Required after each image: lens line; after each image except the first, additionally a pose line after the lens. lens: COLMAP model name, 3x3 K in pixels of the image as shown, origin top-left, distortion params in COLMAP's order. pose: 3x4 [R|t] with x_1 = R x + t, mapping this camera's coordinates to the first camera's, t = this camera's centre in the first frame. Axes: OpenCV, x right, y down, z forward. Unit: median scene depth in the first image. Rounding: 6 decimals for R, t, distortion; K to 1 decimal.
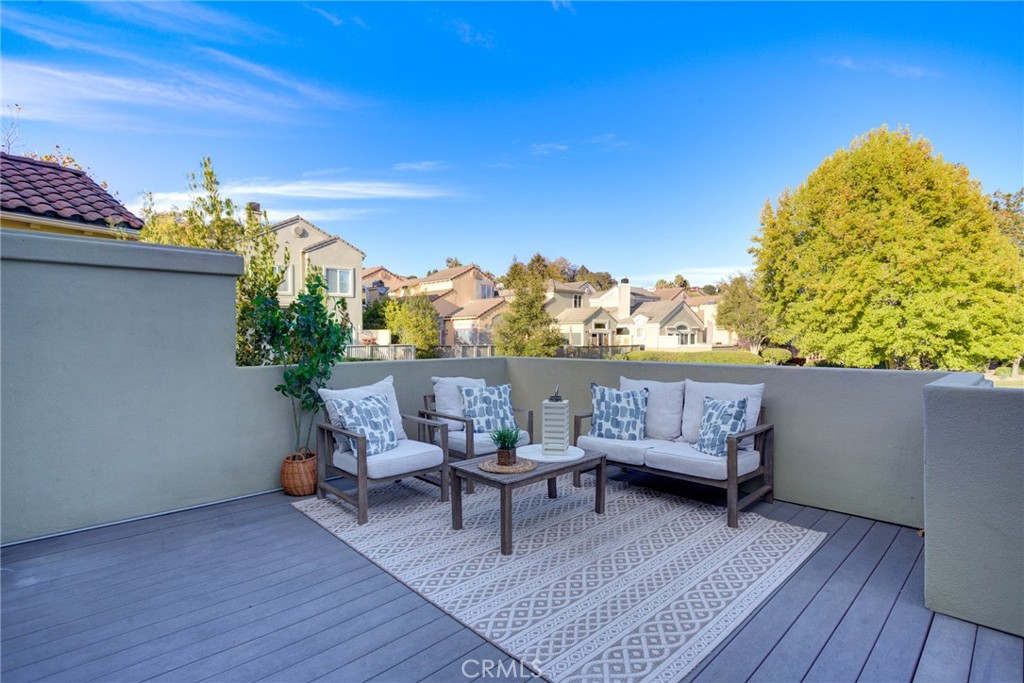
lens RADIAL K [[504.0, 0, 511.3], [0, 504.0, 339.7], [0, 0, 1]] dist [-0.018444, 0.007861]
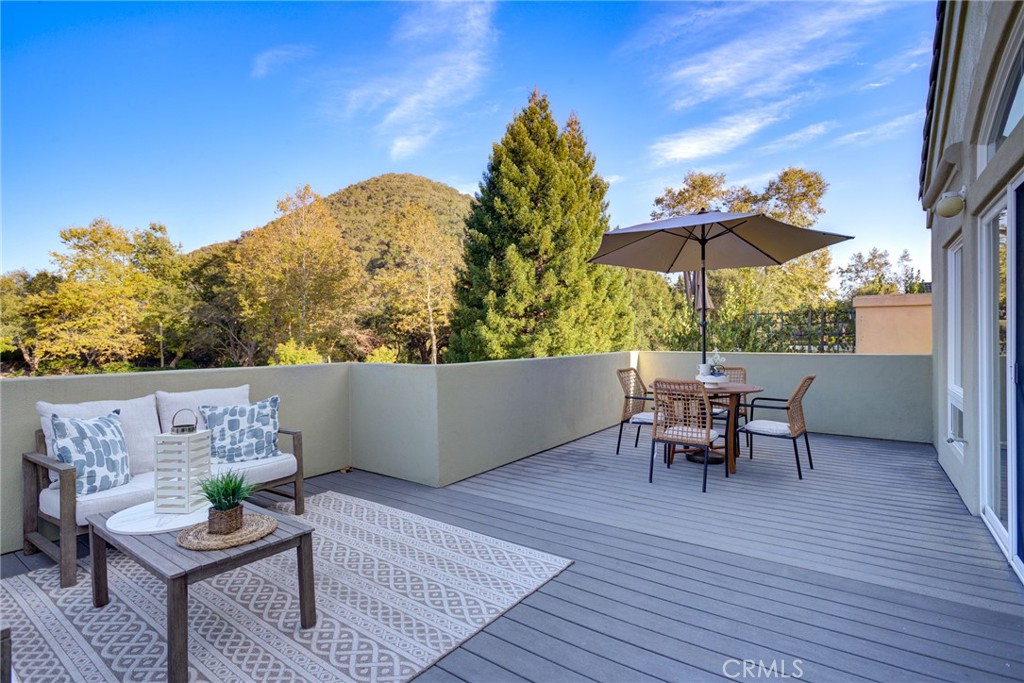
lens RADIAL K [[504.0, 0, 512.0], [0, 504.0, 340.1], [0, 0, 1]] dist [-0.018444, 0.007861]
pose [[-0.180061, 0.003331, 0.983650, -0.111609], [0.011271, 0.999936, -0.001323, 0.000433], [-0.983591, 0.010848, -0.180087, 0.115707]]
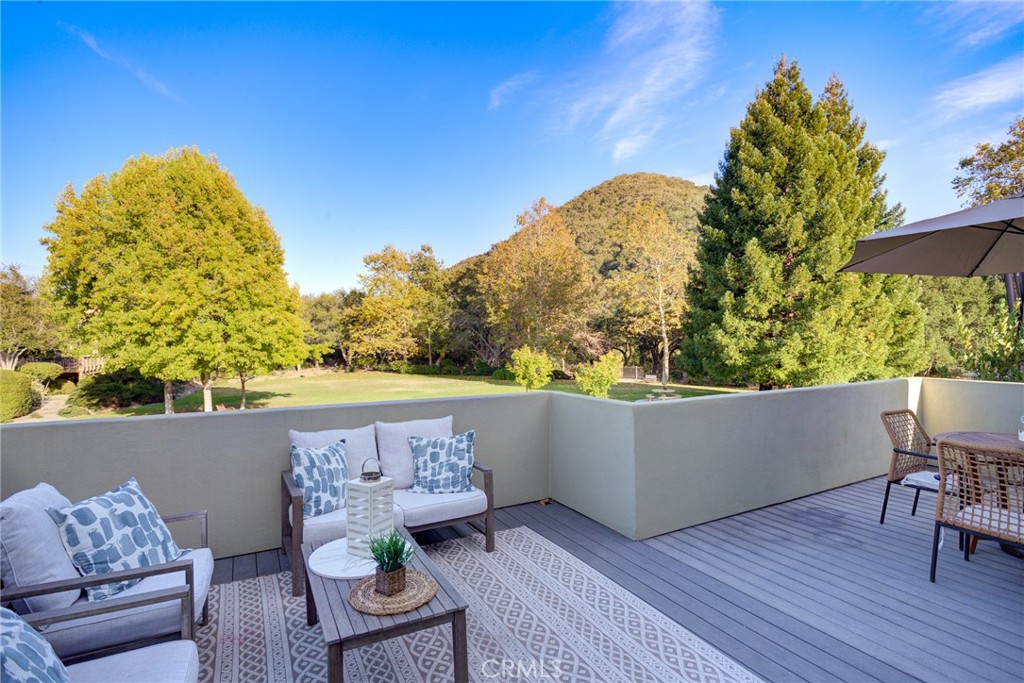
lens RADIAL K [[504.0, 0, 512.1], [0, 504.0, 340.9], [0, 0, 1]] dist [-0.018444, 0.007861]
pose [[0.270570, 0.002634, 0.962697, -0.094510], [0.009968, 0.999935, -0.005537, -0.012486], [-0.962649, 0.011094, 0.270527, 0.102135]]
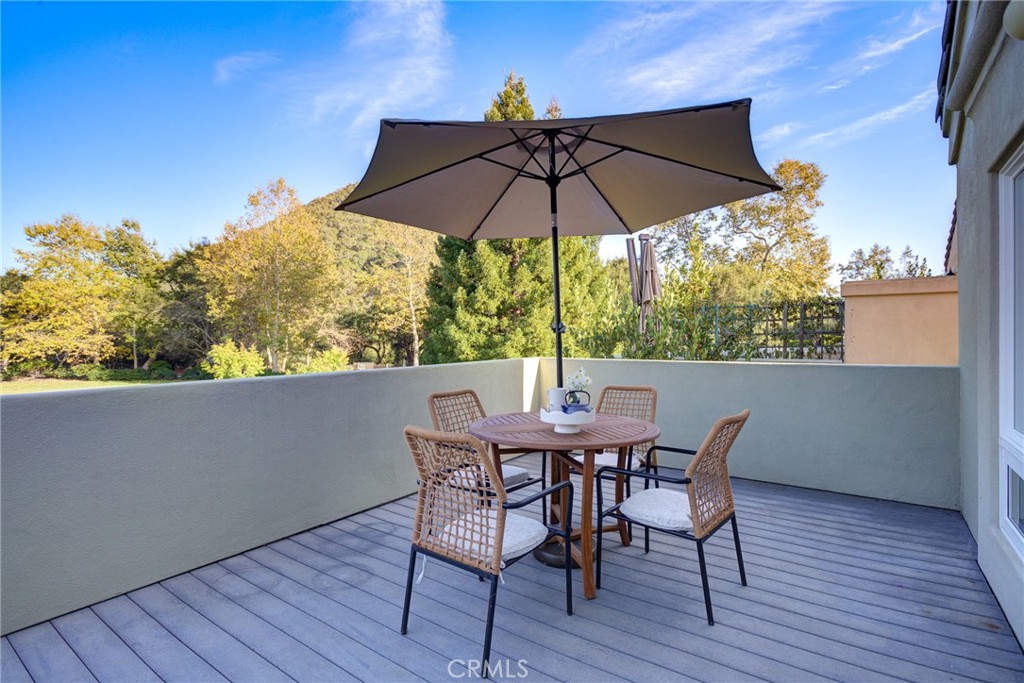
lens RADIAL K [[504.0, 0, 512.1], [0, 504.0, 339.6], [0, 0, 1]] dist [-0.018444, 0.007861]
pose [[-0.177881, 0.004059, 0.984044, -0.023162], [0.013916, 0.999902, -0.001609, -0.000305], [-0.983954, 0.013408, -0.177920, 0.018818]]
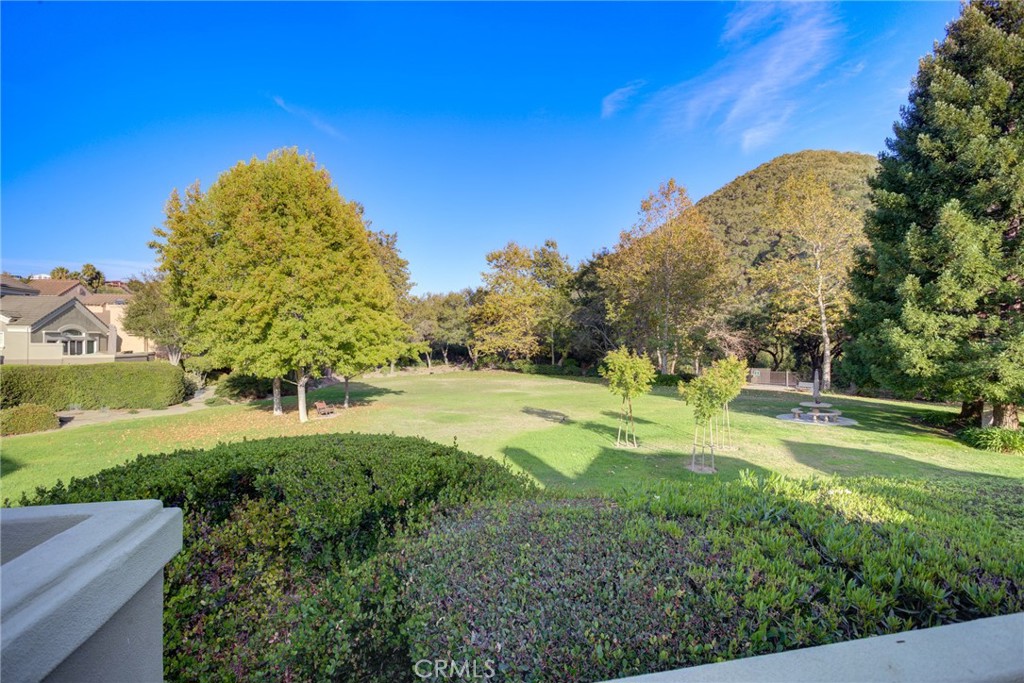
lens RADIAL K [[504.0, 0, 512.1], [0, 504.0, 341.0], [0, 0, 1]] dist [-0.018444, 0.007861]
pose [[0.526442, 0.002287, 0.850208, 0.101434], [0.002122, 0.999990, -0.004004, -0.014888], [-0.850208, 0.003912, 0.526432, 0.058735]]
